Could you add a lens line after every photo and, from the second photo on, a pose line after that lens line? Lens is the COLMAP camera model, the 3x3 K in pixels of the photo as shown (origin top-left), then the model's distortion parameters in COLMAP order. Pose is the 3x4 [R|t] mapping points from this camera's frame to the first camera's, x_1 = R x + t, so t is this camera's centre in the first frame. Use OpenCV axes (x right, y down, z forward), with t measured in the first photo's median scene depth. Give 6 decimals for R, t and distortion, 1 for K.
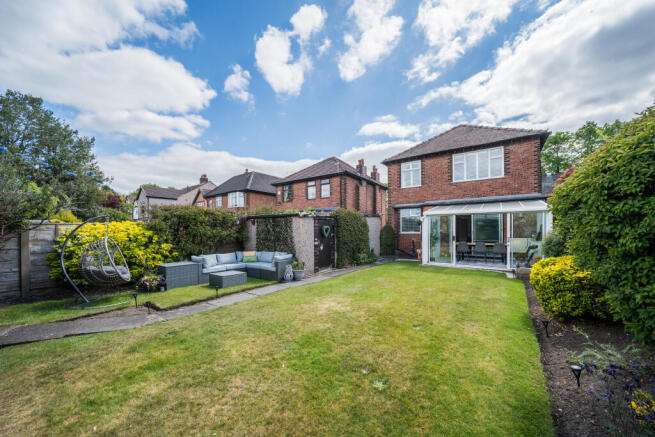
lens RADIAL K [[226.8, 0, 328.1], [0, 226.8, 228.9], [0, 0, 1]] dist [-0.000030, 0.000010]
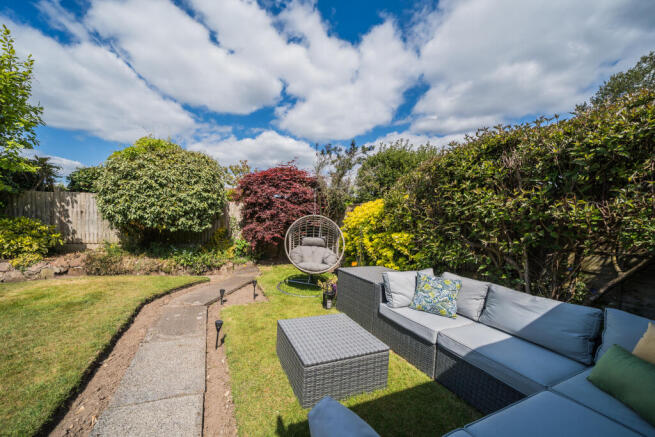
lens RADIAL K [[229.9, 0, 302.8], [0, 229.9, 221.0], [0, 0, 1]] dist [-0.016260, -0.000057]
pose [[-0.502819, -0.011496, -0.864315, -0.132391], [-0.024402, 0.999702, 0.000899, 0.038843], [0.864047, 0.021543, -0.502949, 0.909689]]
